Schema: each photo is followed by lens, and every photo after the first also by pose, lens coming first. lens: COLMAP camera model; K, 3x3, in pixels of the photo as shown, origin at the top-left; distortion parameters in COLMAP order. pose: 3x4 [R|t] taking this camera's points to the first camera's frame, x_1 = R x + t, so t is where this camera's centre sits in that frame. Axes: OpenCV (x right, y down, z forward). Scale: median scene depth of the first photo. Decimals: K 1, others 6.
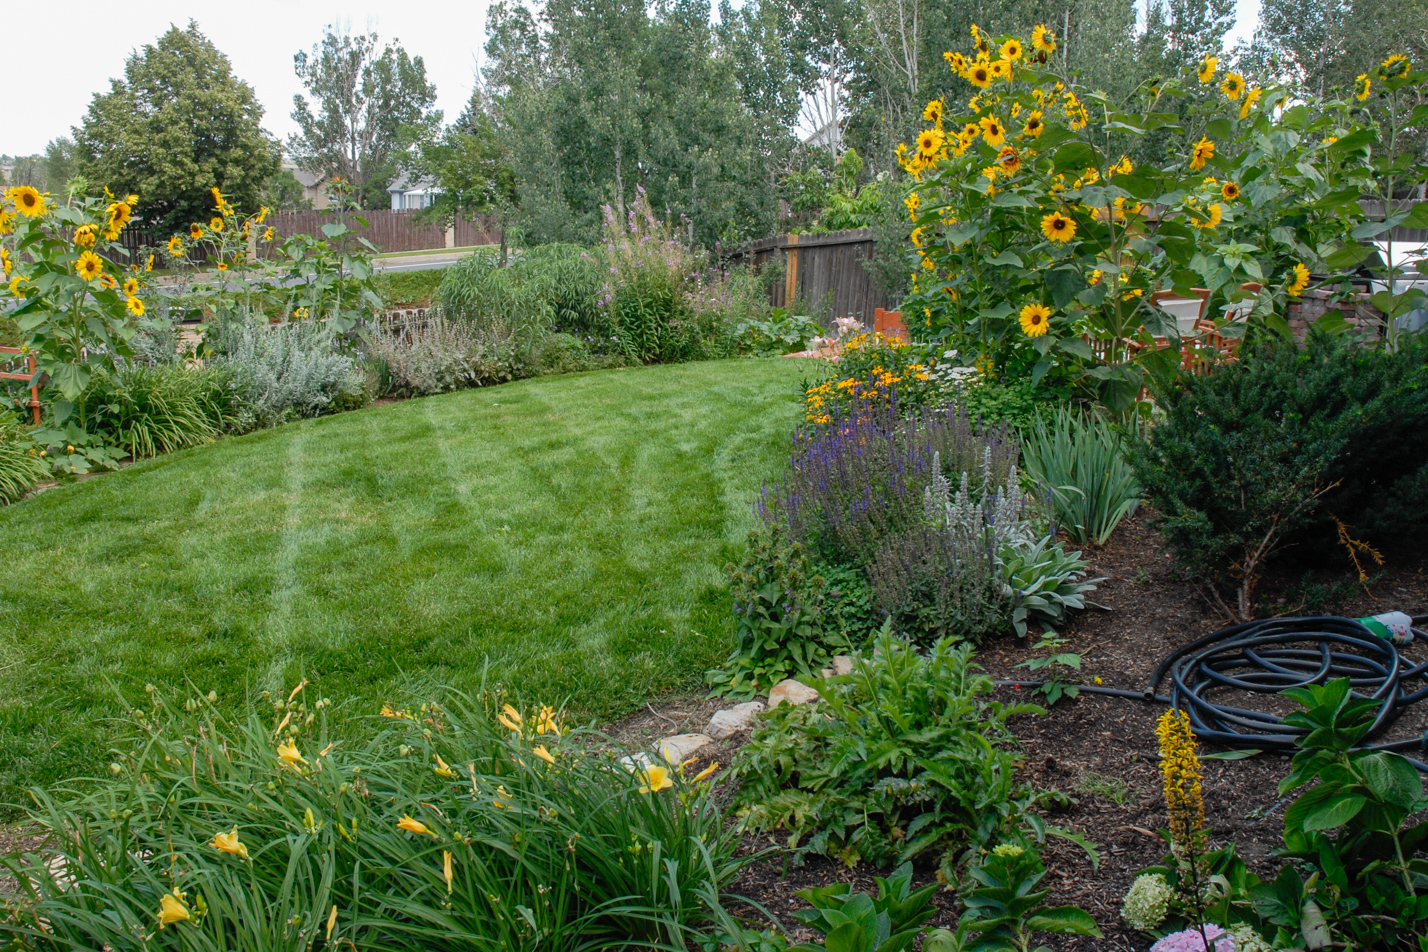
lens RADIAL K [[1177.5, 0, 714.0], [0, 1177.5, 476.0], [0, 0, 1]] dist [-0.147944, 0.139560]
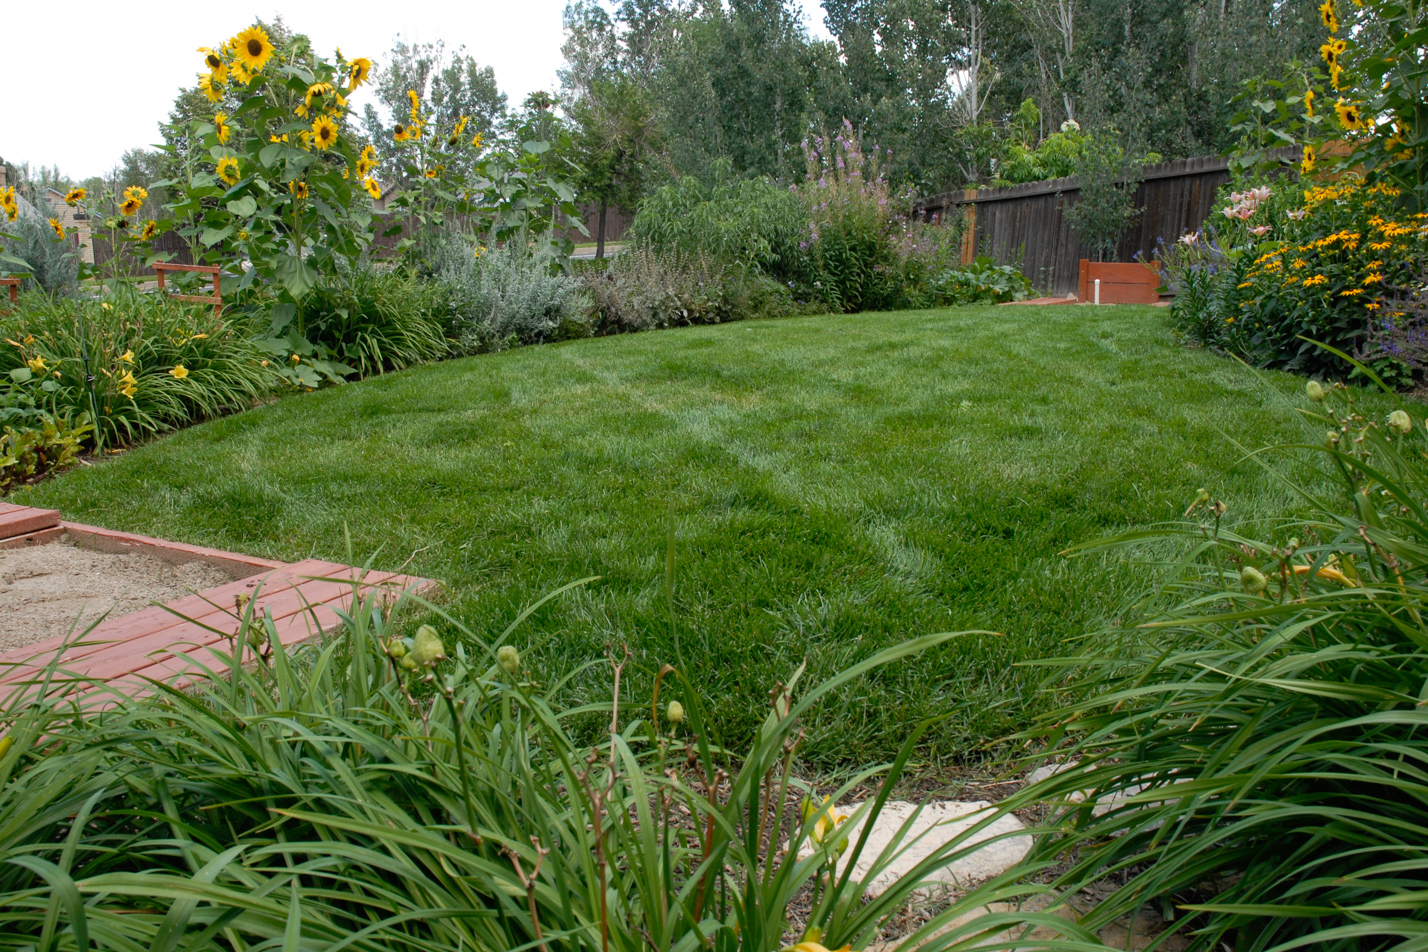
lens RADIAL K [[1122.5, 0, 717.7], [0, 1122.5, 523.4], [0, 0, 1]] dist [-0.145326, 0.147530]
pose [[0.999821, -0.003452, -0.018601, -0.129978], [0.003970, 0.999603, 0.027878, 0.040102], [0.018497, -0.027947, 0.999438, 0.107857]]
